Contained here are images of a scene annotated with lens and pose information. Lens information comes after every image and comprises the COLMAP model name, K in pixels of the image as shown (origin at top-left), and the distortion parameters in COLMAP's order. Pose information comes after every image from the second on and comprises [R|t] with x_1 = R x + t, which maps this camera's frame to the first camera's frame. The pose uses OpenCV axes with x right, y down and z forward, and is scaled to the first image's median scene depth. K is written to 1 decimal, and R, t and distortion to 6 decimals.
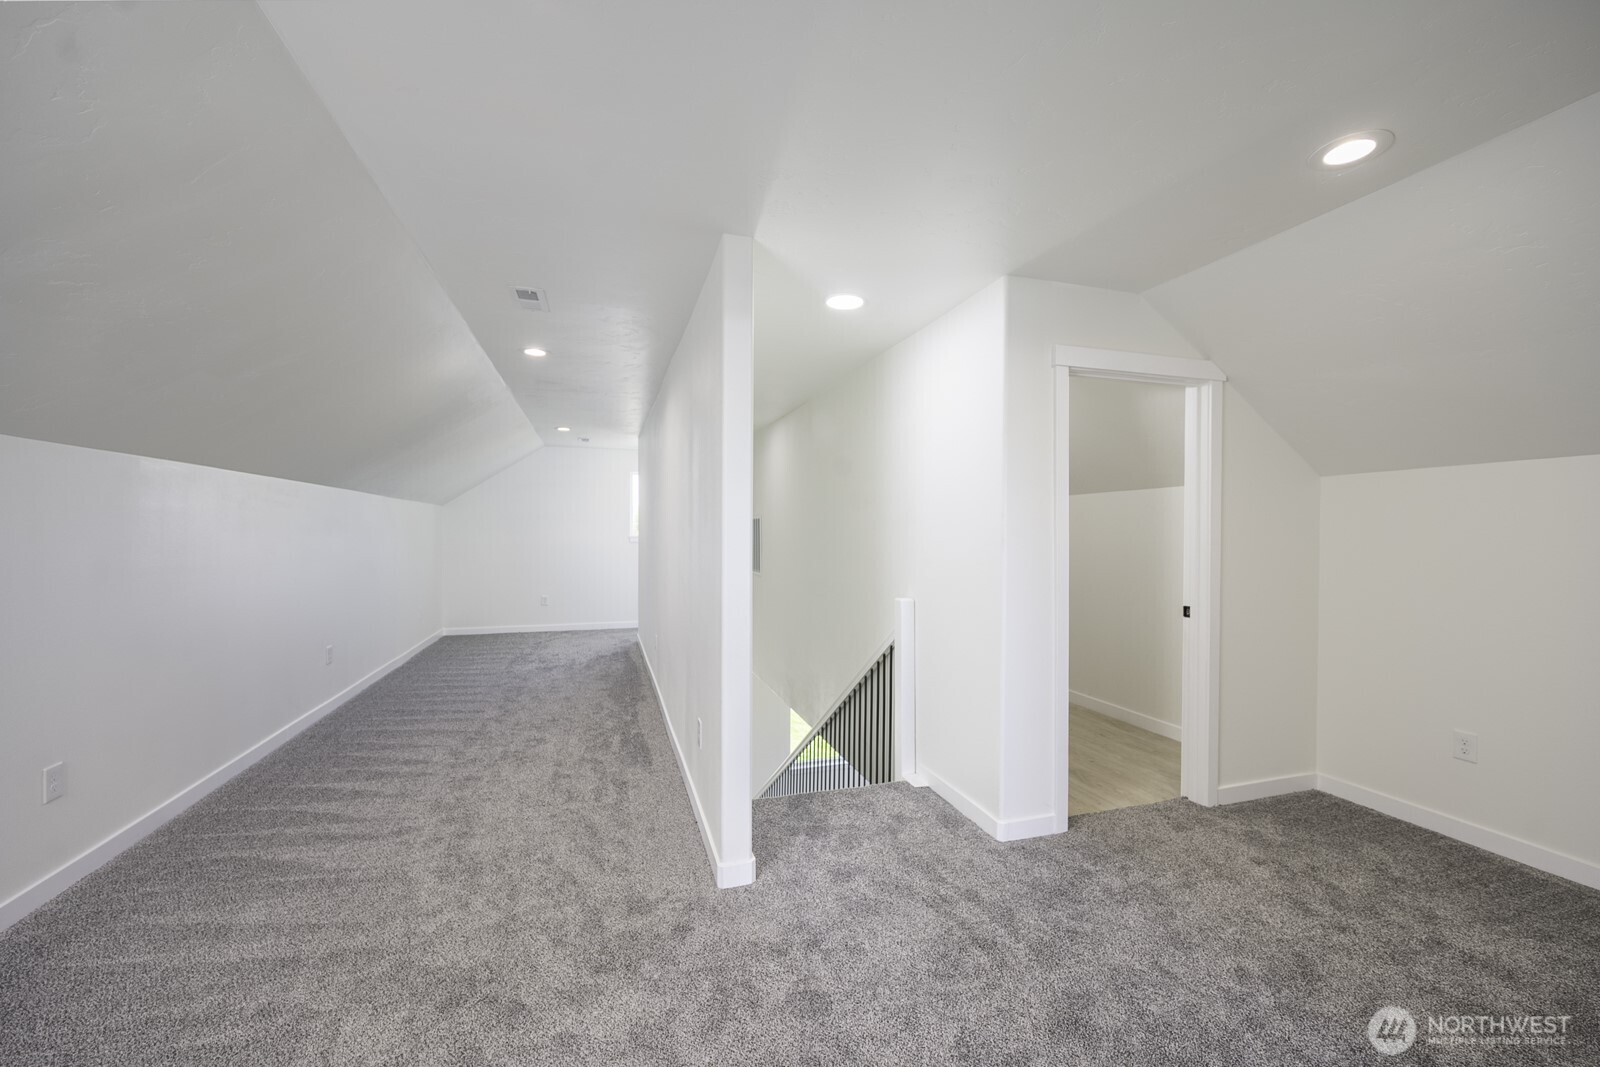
lens RADIAL K [[643.3, 0, 803.3], [0, 643.3, 533.9], [0, 0, 1]] dist [-0.004145, -0.000352]
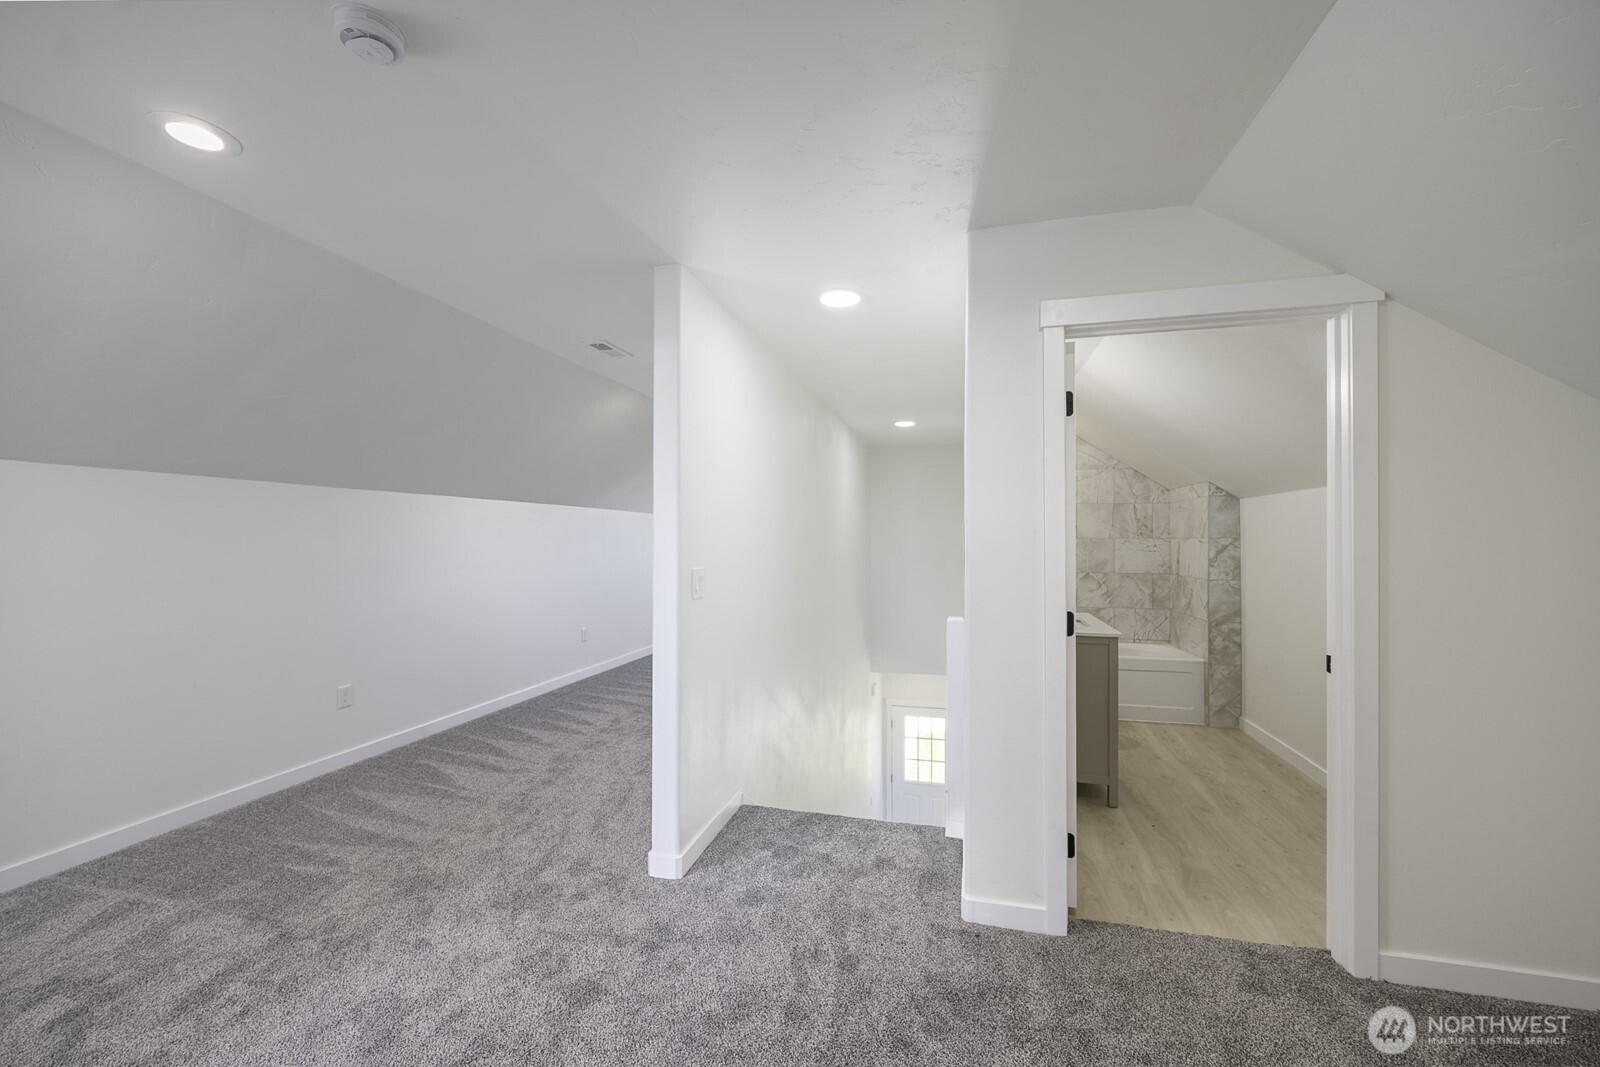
lens RADIAL K [[643.3, 0, 807.3], [0, 643.3, 539.6], [0, 0, 1]] dist [-0.004145, -0.000352]
pose [[0.847016, -0.002117, -0.531563, 0.563532], [0.000047, 0.999992, -0.003908, -0.004206], [0.531567, 0.003285, 0.847010, 0.193621]]
